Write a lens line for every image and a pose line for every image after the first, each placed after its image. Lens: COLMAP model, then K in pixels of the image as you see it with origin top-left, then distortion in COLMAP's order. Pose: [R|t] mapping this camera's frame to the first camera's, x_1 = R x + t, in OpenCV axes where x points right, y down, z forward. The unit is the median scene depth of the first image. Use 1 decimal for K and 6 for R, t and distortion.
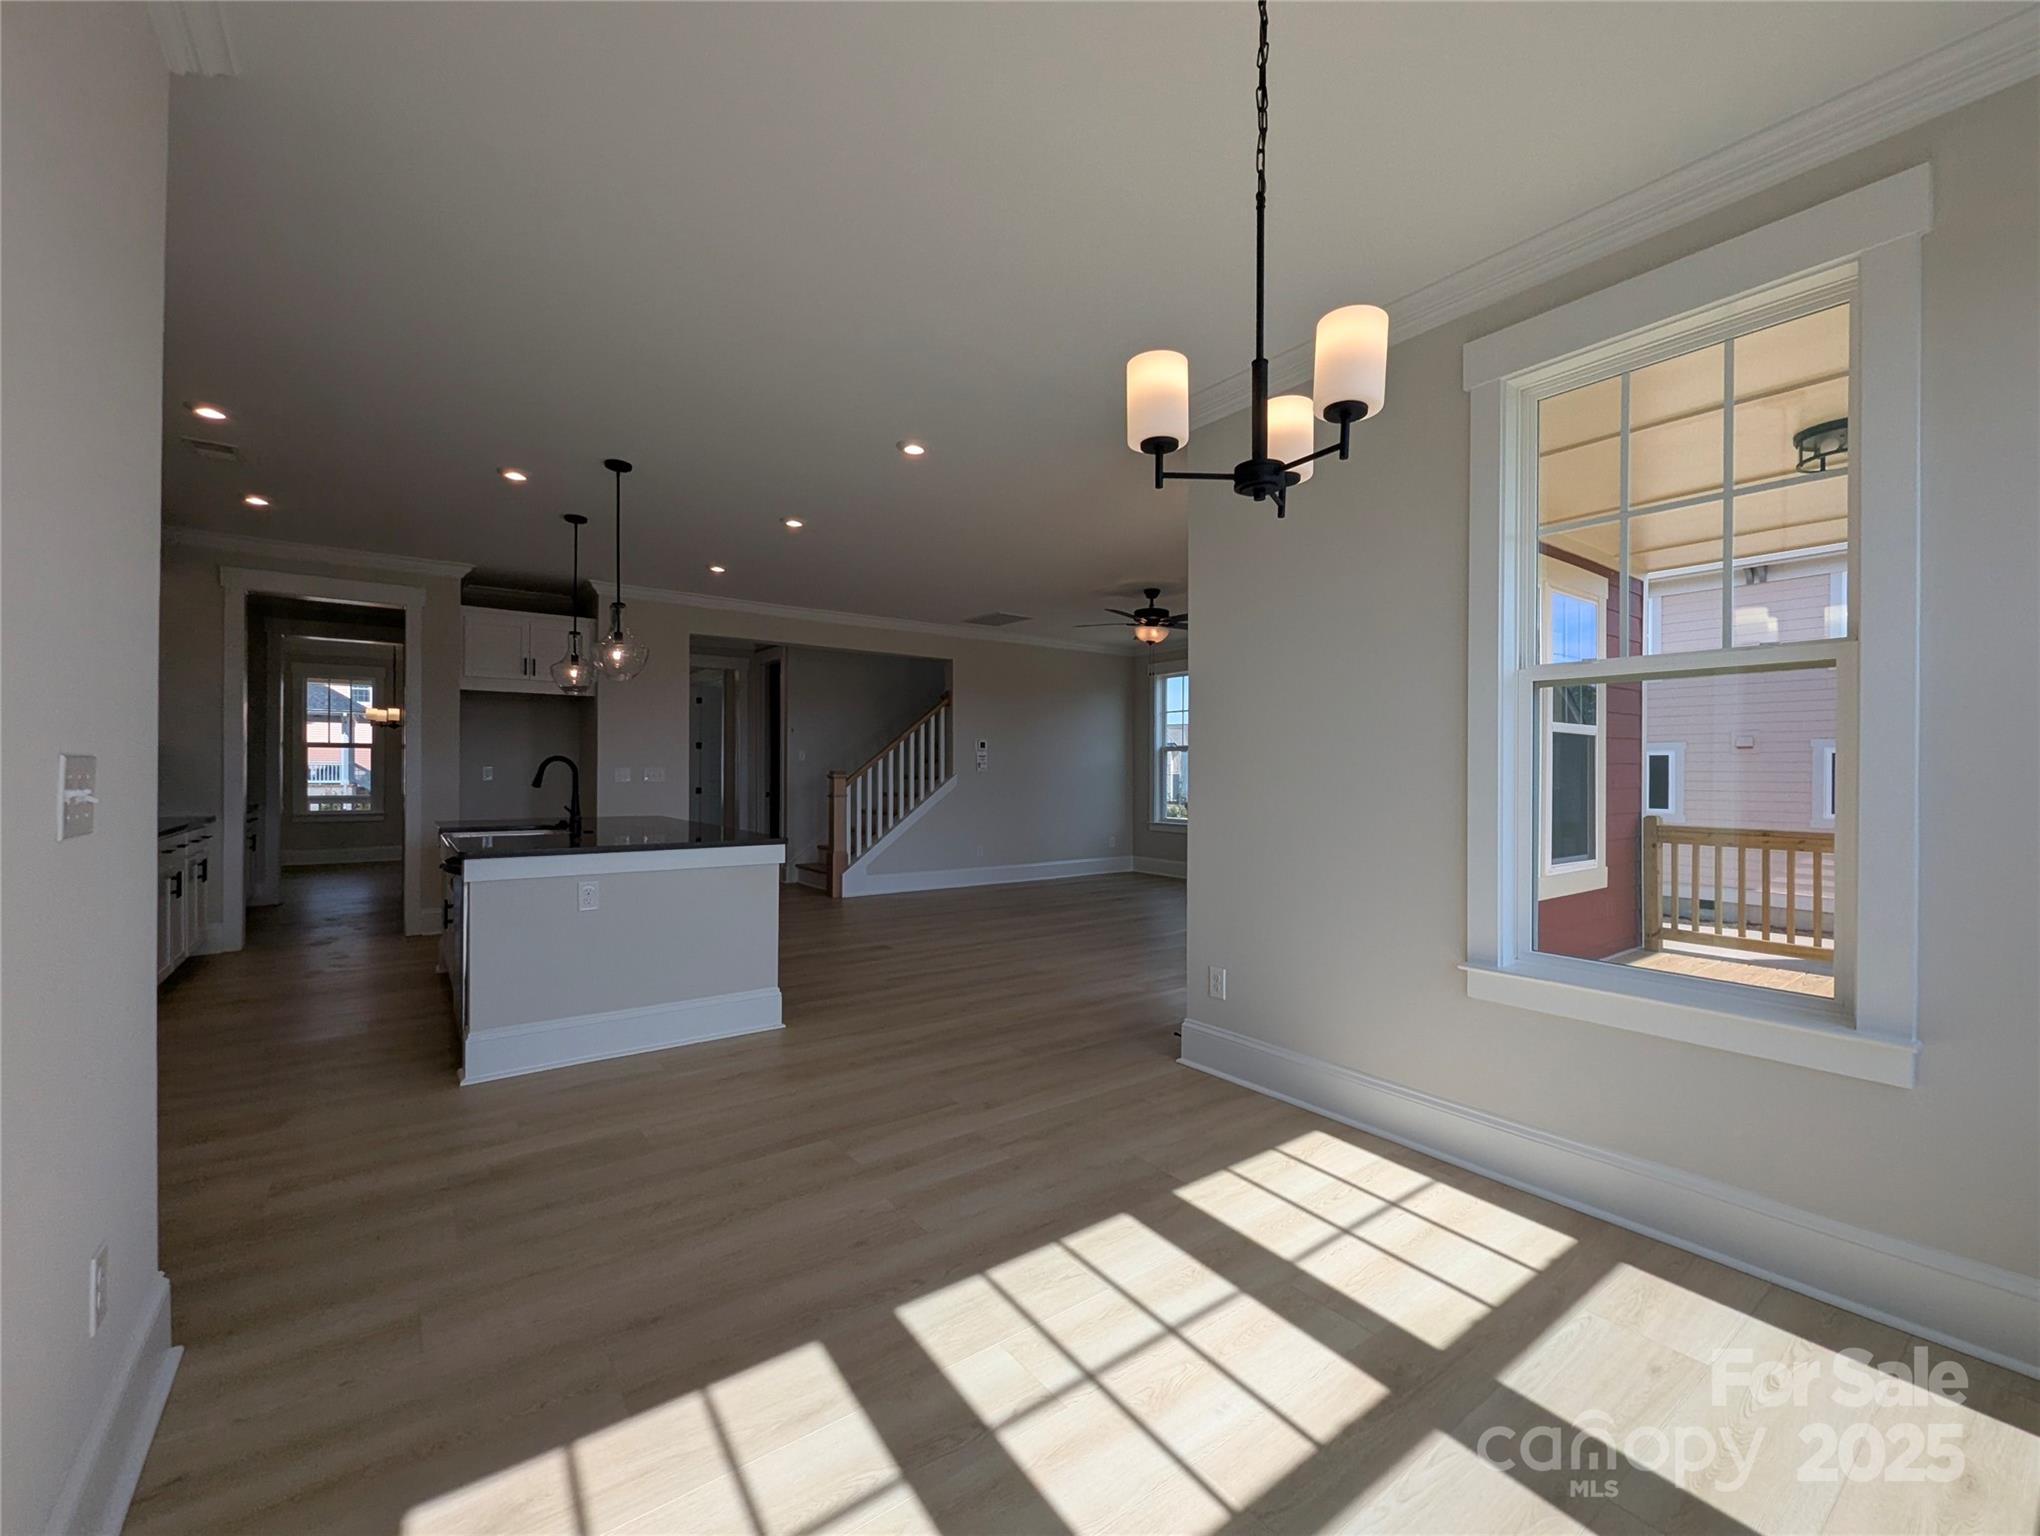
lens RADIAL K [[846.2, 0, 1033.8], [0, 846.2, 770.9], [0, 0, 1]] dist [-0.000787, 0.000185]
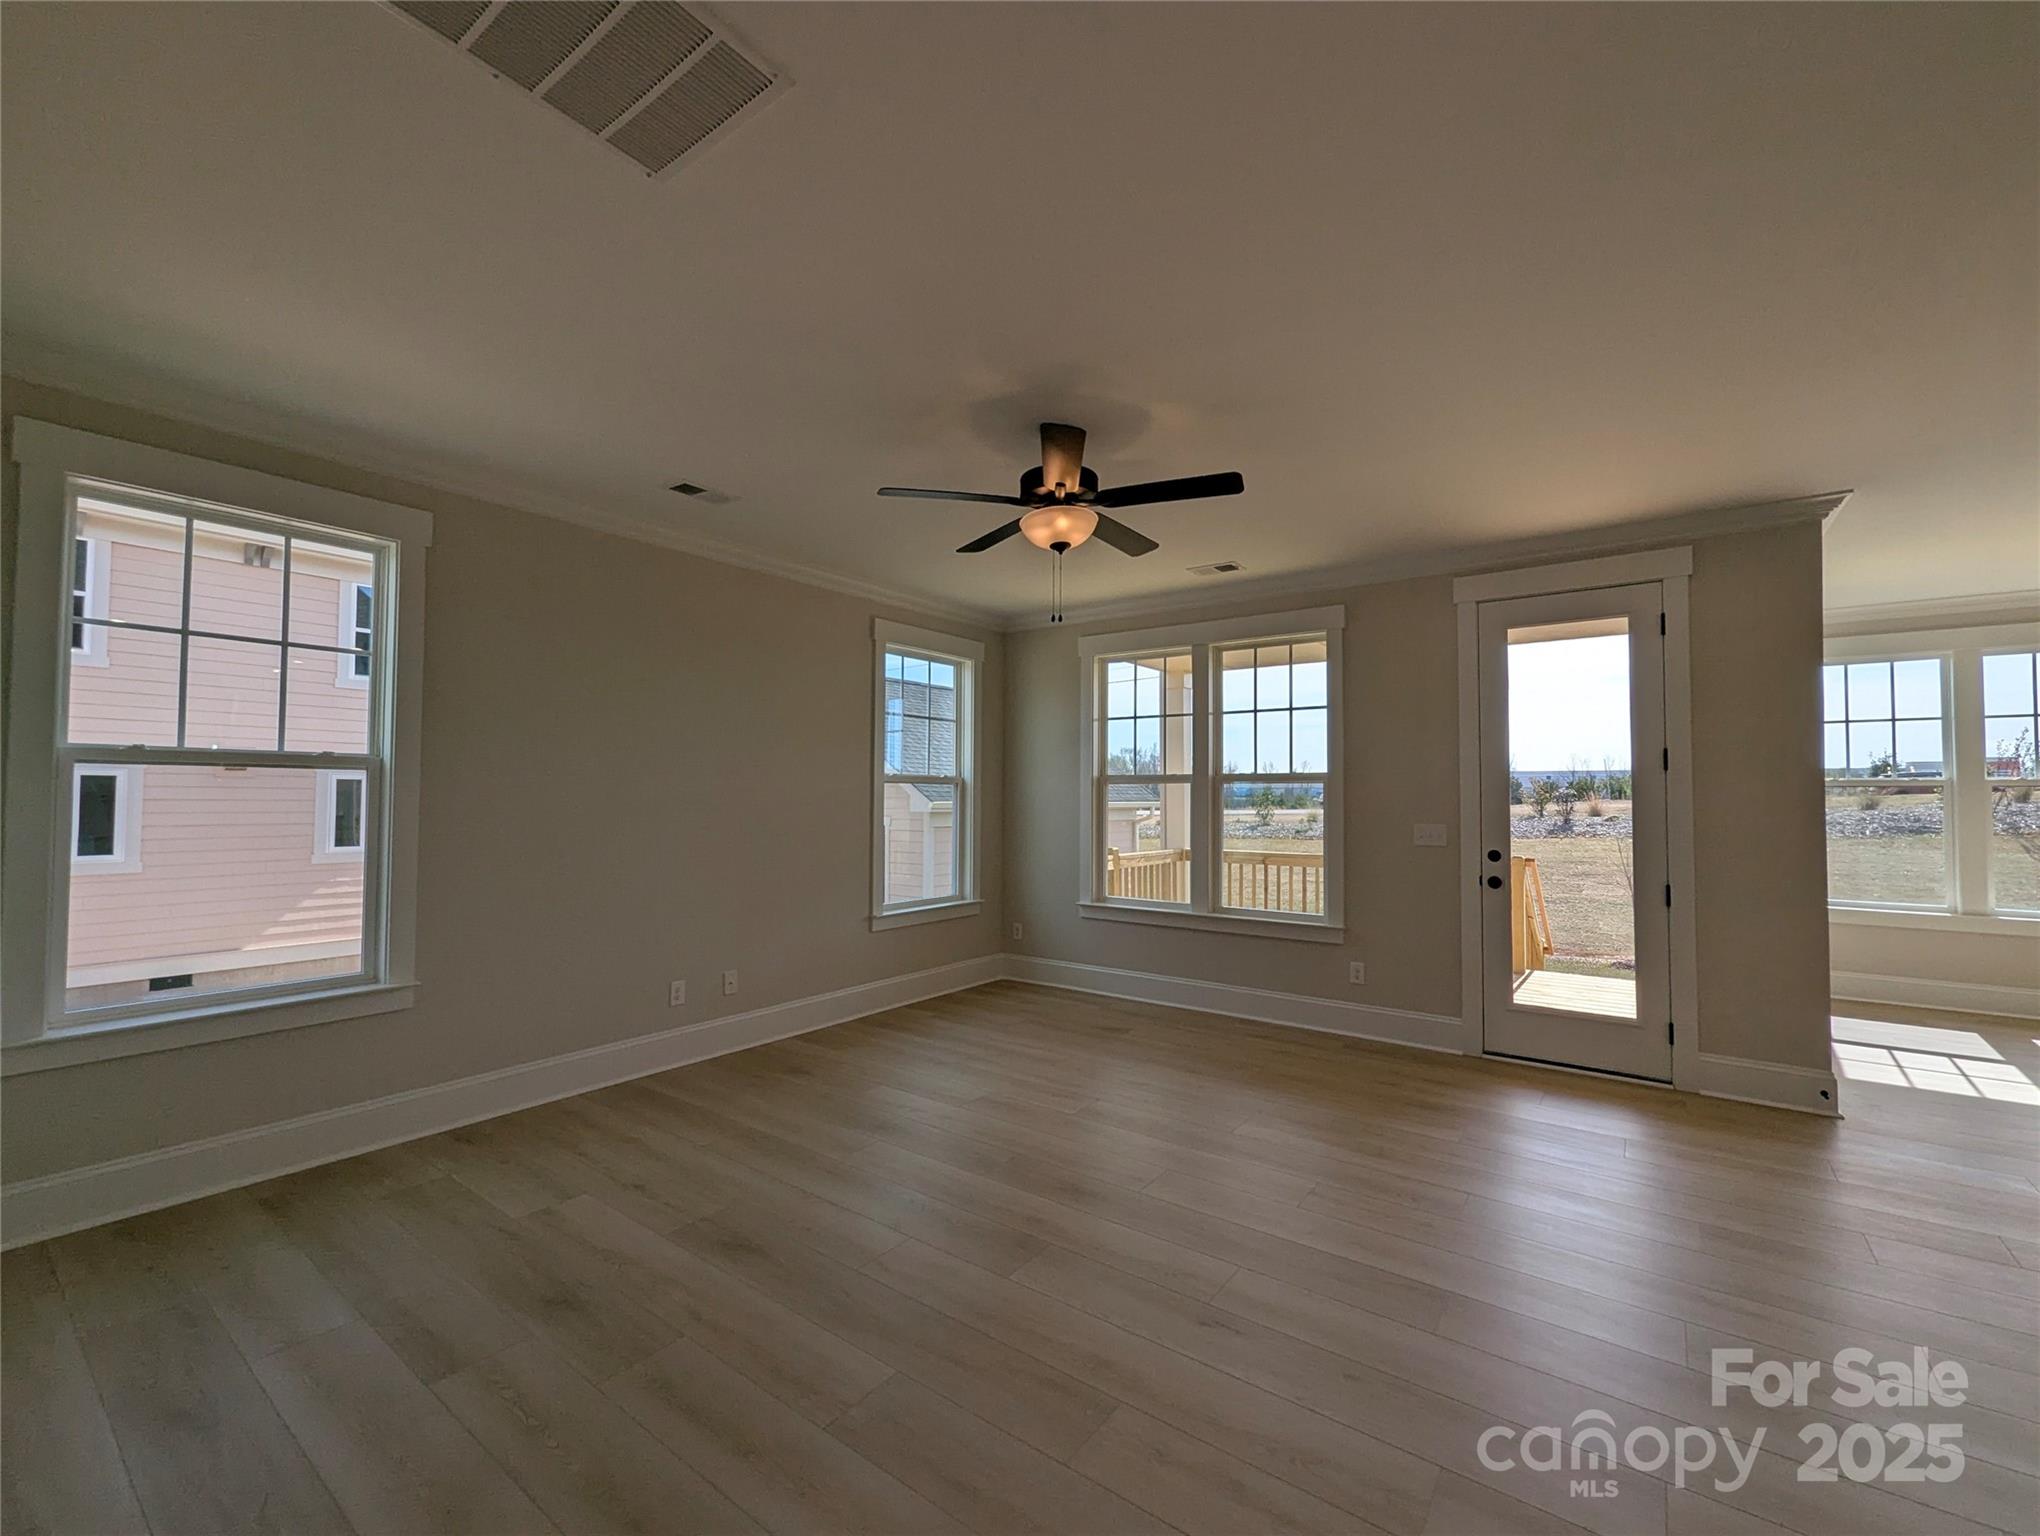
lens RADIAL K [[846.2, 0, 1033.8], [0, 846.2, 770.9], [0, 0, 1]] dist [-0.000787, 0.000185]
pose [[-0.316322, 0.022130, 0.948394, -0.194390], [-0.008375, 0.999624, -0.026118, -0.014253], [-0.948615, -0.016204, -0.316018, 0.732170]]
